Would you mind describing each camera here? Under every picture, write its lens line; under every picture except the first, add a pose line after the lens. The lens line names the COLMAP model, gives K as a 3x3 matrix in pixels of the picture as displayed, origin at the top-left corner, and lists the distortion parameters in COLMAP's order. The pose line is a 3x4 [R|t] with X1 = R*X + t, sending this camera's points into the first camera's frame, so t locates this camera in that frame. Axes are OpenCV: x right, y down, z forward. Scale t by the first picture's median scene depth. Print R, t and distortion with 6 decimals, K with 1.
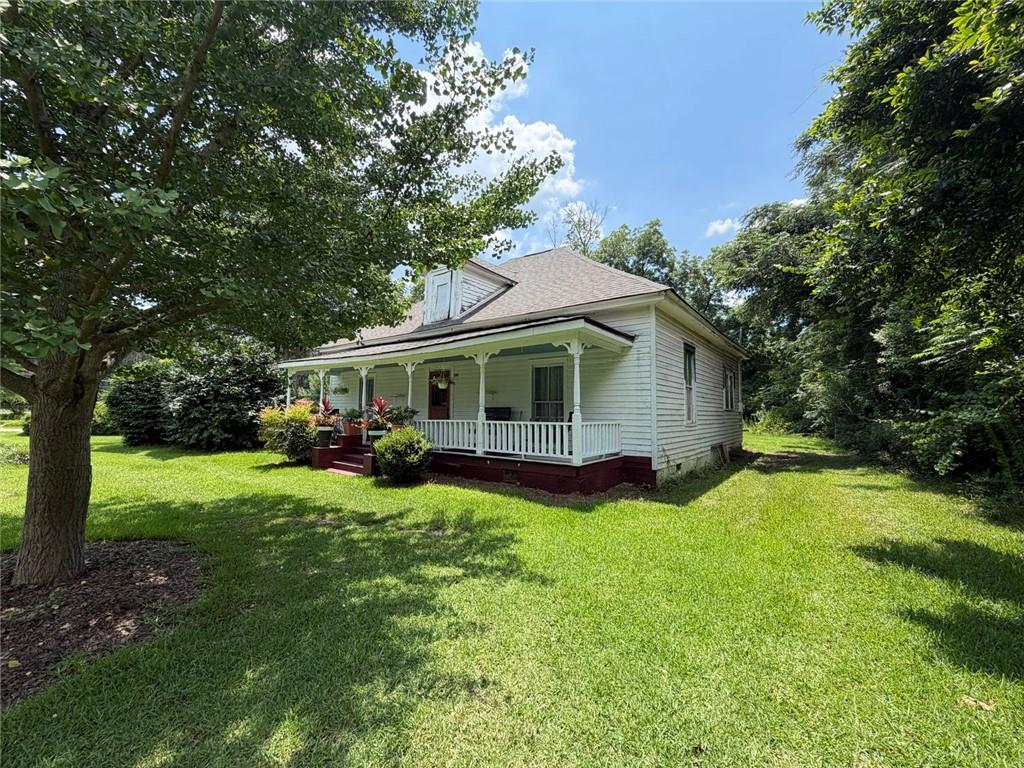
lens RADIAL K [[407.4, 0, 512.0], [0, 407.4, 384.0], [0, 0, 1]] dist [-0.001395, 0.000053]
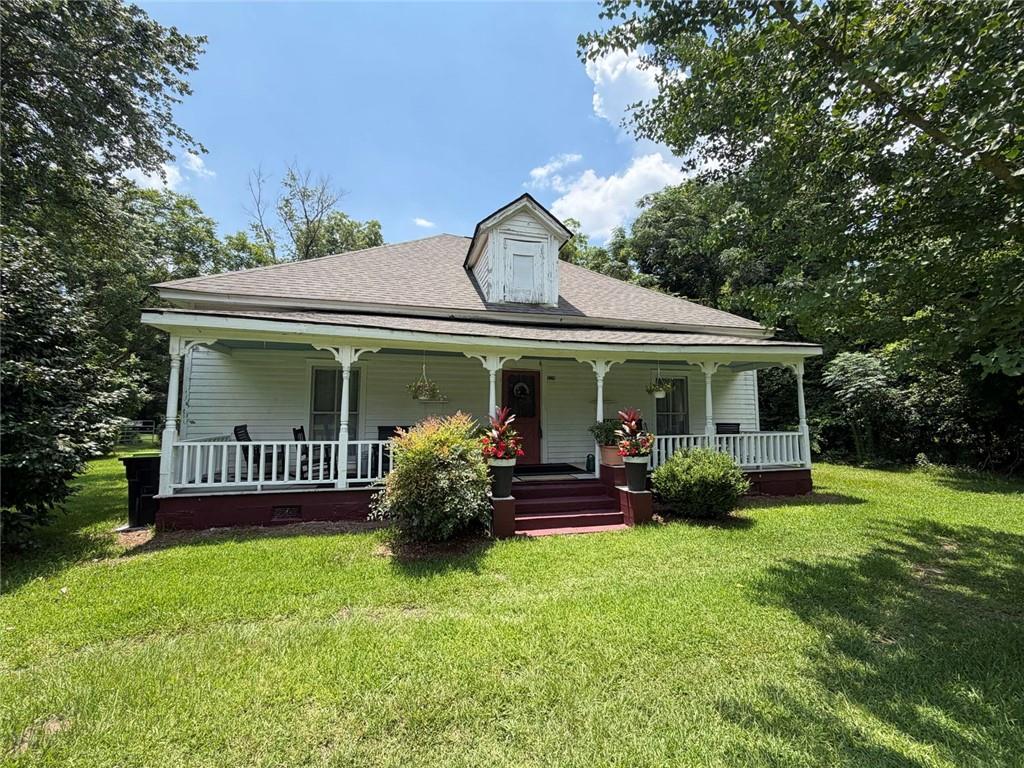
lens RADIAL K [[407.4, 0, 512.0], [0, 407.4, 384.0], [0, 0, 1]] dist [-0.001395, 0.000053]
pose [[0.608780, 0.061311, 0.790967, -0.969477], [-0.038620, 0.998117, -0.047644, 0.034615], [-0.792399, -0.001542, 0.610001, 0.718105]]
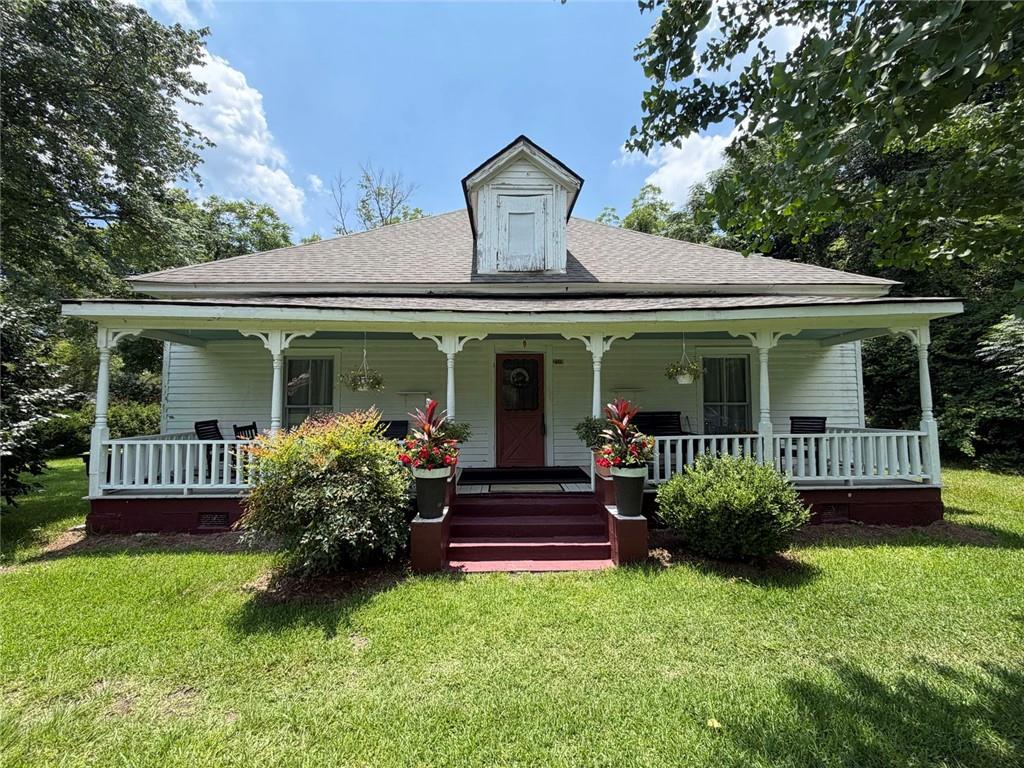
lens RADIAL K [[407.4, 0, 512.0], [0, 407.4, 384.0], [0, 0, 1]] dist [-0.001395, 0.000053]
pose [[0.773166, 0.025906, 0.633675, -0.719884], [-0.024184, 0.999643, -0.011359, 0.025222], [-0.633743, -0.006542, 0.773516, 0.682637]]
